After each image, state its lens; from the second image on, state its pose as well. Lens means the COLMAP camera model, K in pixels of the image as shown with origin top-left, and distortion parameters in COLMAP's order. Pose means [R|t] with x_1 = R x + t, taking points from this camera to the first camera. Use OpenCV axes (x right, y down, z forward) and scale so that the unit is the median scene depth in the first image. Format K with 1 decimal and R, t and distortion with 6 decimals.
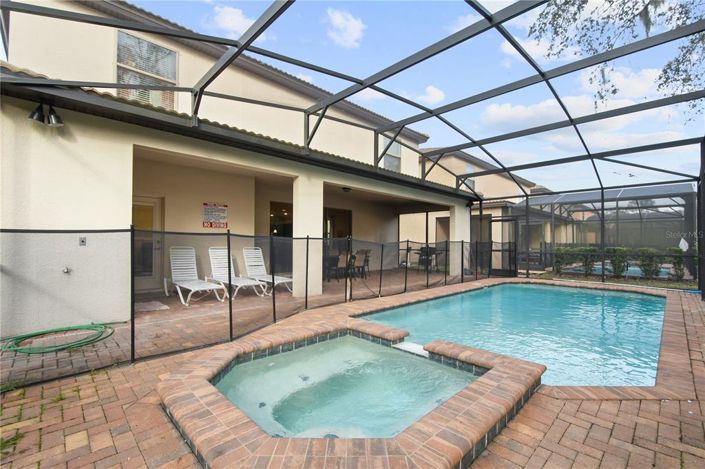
lens RADIAL K [[314.5, 0, 356.3], [0, 314.5, 242.3], [0, 0, 1]] dist [-0.002535, -0.000520]
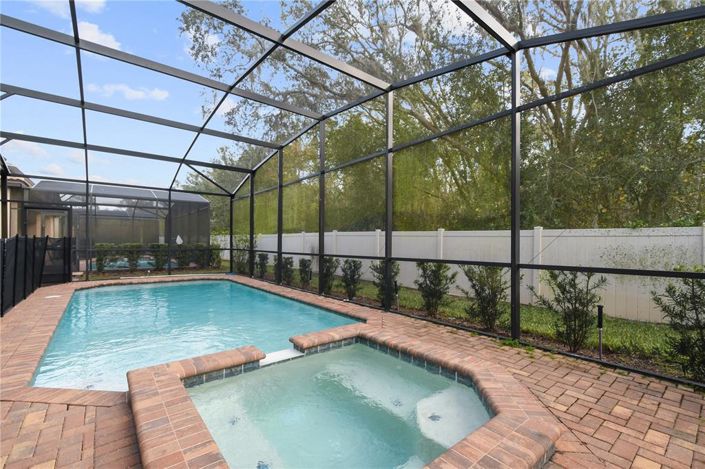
lens RADIAL K [[314.5, 0, 356.3], [0, 314.5, 242.3], [0, 0, 1]] dist [-0.002535, -0.000520]
pose [[0.090119, -0.006867, 0.995907, -0.255313], [-0.008306, 0.999936, 0.007646, -0.001662], [-0.995896, -0.008961, 0.090056, 0.249884]]
